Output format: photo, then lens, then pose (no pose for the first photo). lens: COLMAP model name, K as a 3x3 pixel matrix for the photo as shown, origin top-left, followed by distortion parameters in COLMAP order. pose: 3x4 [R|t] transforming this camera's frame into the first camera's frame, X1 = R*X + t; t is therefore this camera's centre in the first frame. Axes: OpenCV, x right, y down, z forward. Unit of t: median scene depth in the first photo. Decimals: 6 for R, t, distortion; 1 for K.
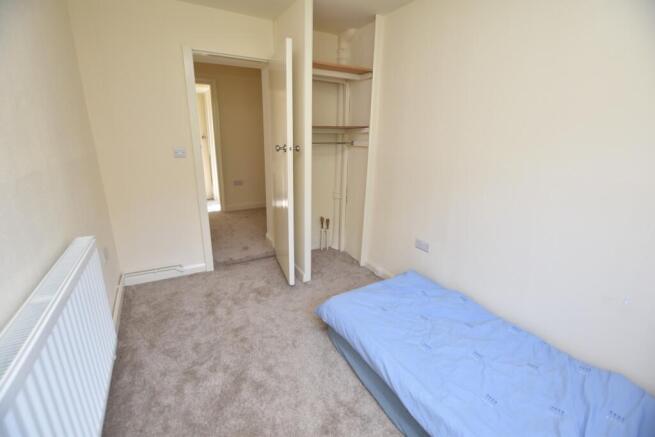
lens RADIAL K [[290.0, 0, 327.0], [0, 290.0, 220.4], [0, 0, 1]] dist [-0.024835, 0.000198]
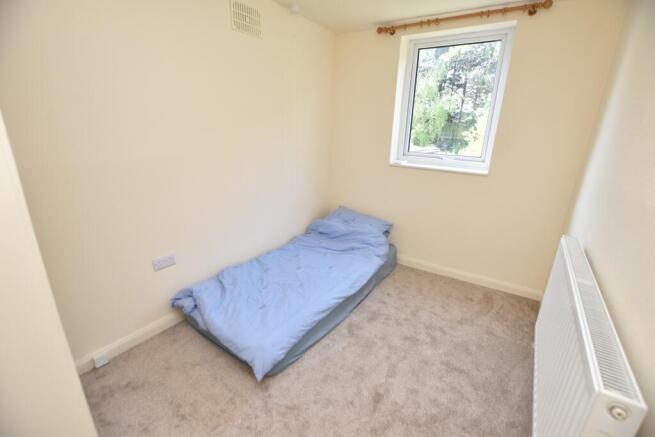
lens RADIAL K [[290.0, 0, 327.0], [0, 290.0, 220.4], [0, 0, 1]] dist [-0.024835, 0.000198]
pose [[-0.435620, -0.309861, 0.845116, -0.743391], [0.213012, 0.876727, 0.431250, -0.385959], [-0.874563, 0.367881, -0.315916, 1.152275]]
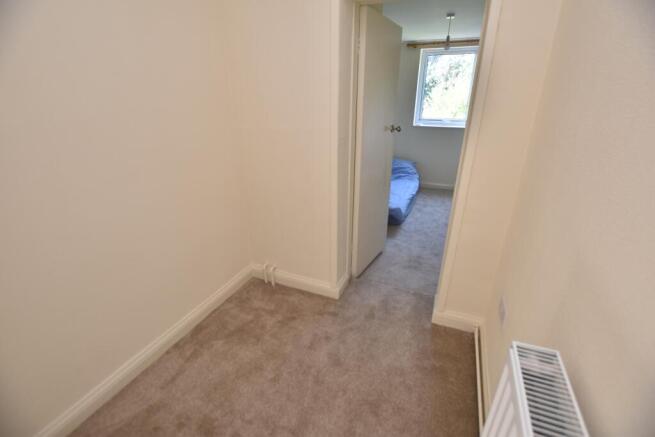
lens RADIAL K [[290.0, 0, 327.0], [0, 290.0, 220.4], [0, 0, 1]] dist [-0.024835, 0.000198]
pose [[-0.604674, -0.323741, 0.727709, -1.212703], [0.218023, 0.811489, 0.542173, -0.832636], [-0.766051, 0.486496, -0.420104, 2.455789]]
